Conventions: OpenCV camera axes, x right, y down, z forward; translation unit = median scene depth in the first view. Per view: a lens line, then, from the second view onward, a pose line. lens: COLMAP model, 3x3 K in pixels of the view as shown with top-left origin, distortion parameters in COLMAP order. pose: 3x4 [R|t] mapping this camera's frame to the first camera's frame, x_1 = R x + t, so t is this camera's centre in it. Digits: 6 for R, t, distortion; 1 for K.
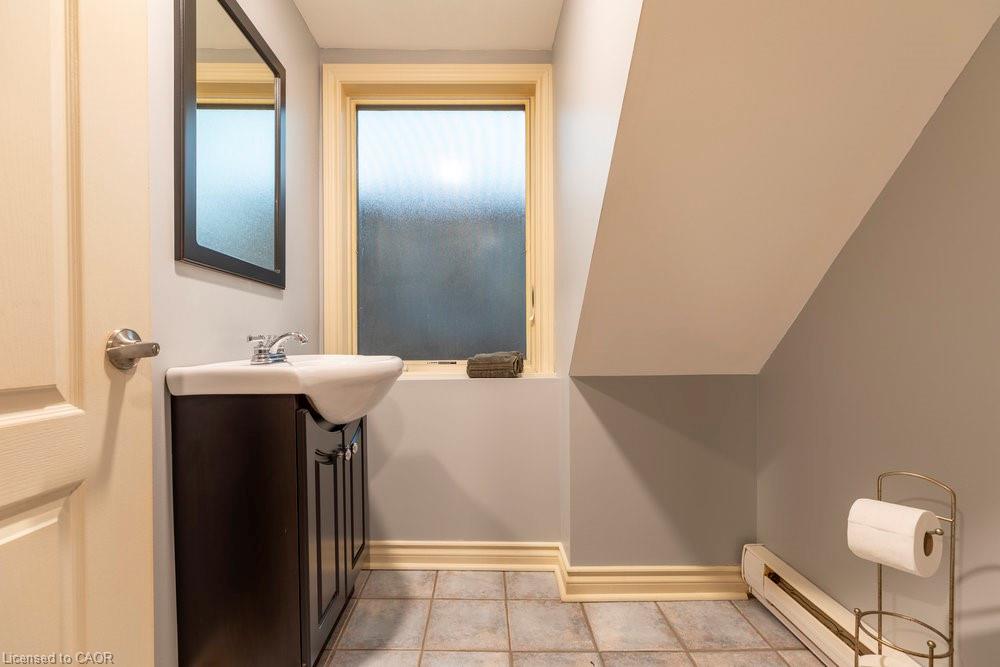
lens RADIAL K [[449.4, 0, 482.1], [0, 449.4, 342.0], [0, 0, 1]] dist [-0.000473, -0.000151]
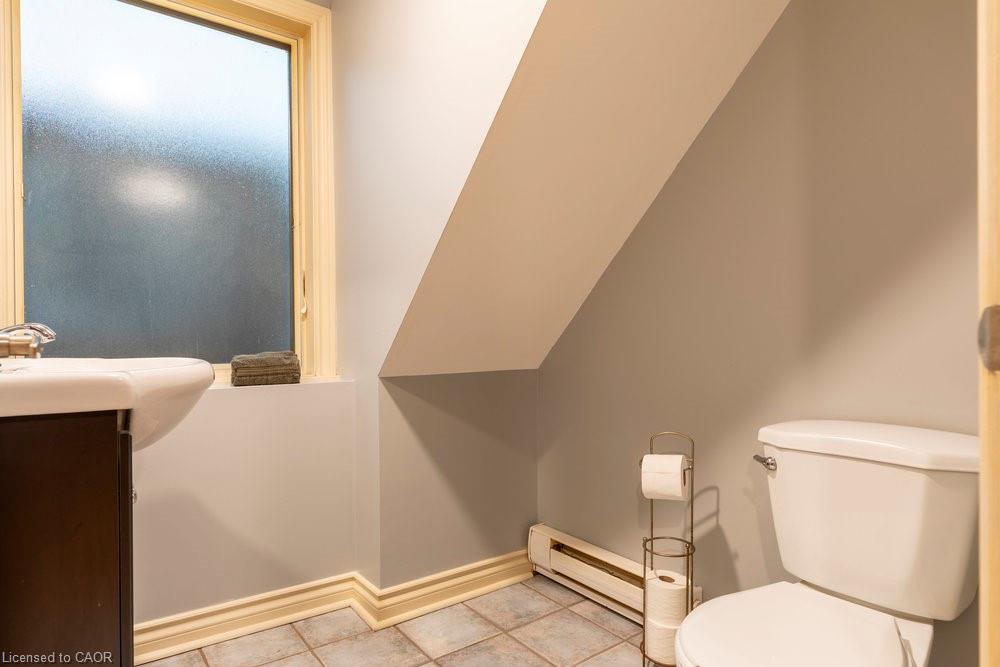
lens RADIAL K [[582.8, 0, 500.0], [0, 582.8, 333.5], [0, 0, 1]] dist [-0.000376, 0.000426]
pose [[0.798342, 0.004628, 0.602186, -0.320794], [0.001768, 0.999948, -0.010028, 0.000692], [-0.602201, 0.009071, 0.798293, -0.076940]]
